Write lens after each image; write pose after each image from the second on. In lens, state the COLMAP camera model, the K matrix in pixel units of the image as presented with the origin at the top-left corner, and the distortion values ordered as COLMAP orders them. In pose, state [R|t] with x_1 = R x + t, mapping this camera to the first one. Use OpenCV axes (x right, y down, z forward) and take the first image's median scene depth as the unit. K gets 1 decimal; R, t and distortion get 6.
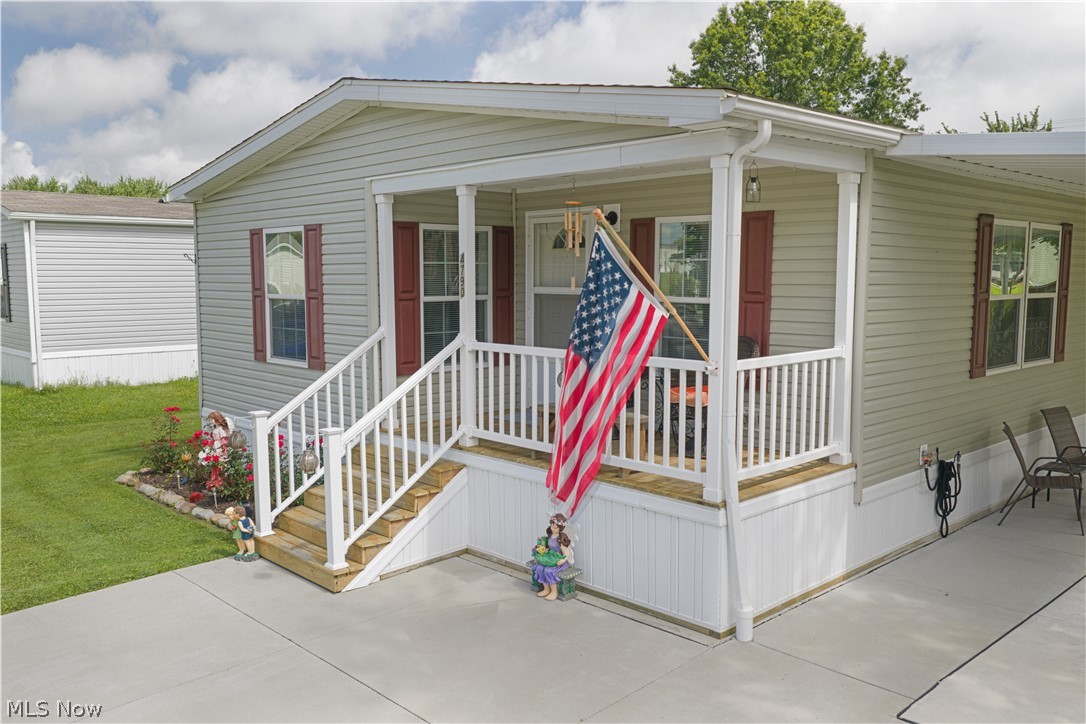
lens RADIAL K [[918.8, 0, 543.0], [0, 918.8, 362.0], [0, 0, 1]] dist [0.000687, -0.000936]
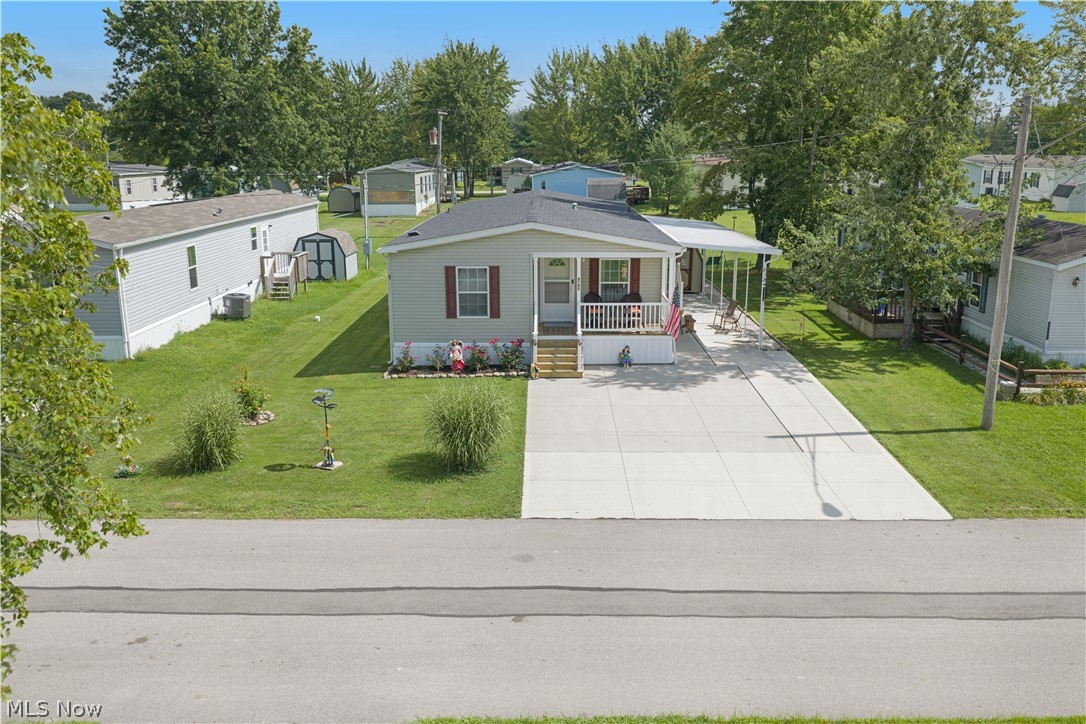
lens RADIAL K [[918.8, 0, 543.0], [0, 918.8, 362.0], [0, 0, 1]] dist [0.000687, -0.000936]
pose [[0.692029, -0.170400, 0.701470, -1.902000], [0.073877, 0.983356, 0.165993, -0.278760], [-0.718080, -0.063049, 0.693099, -0.909898]]
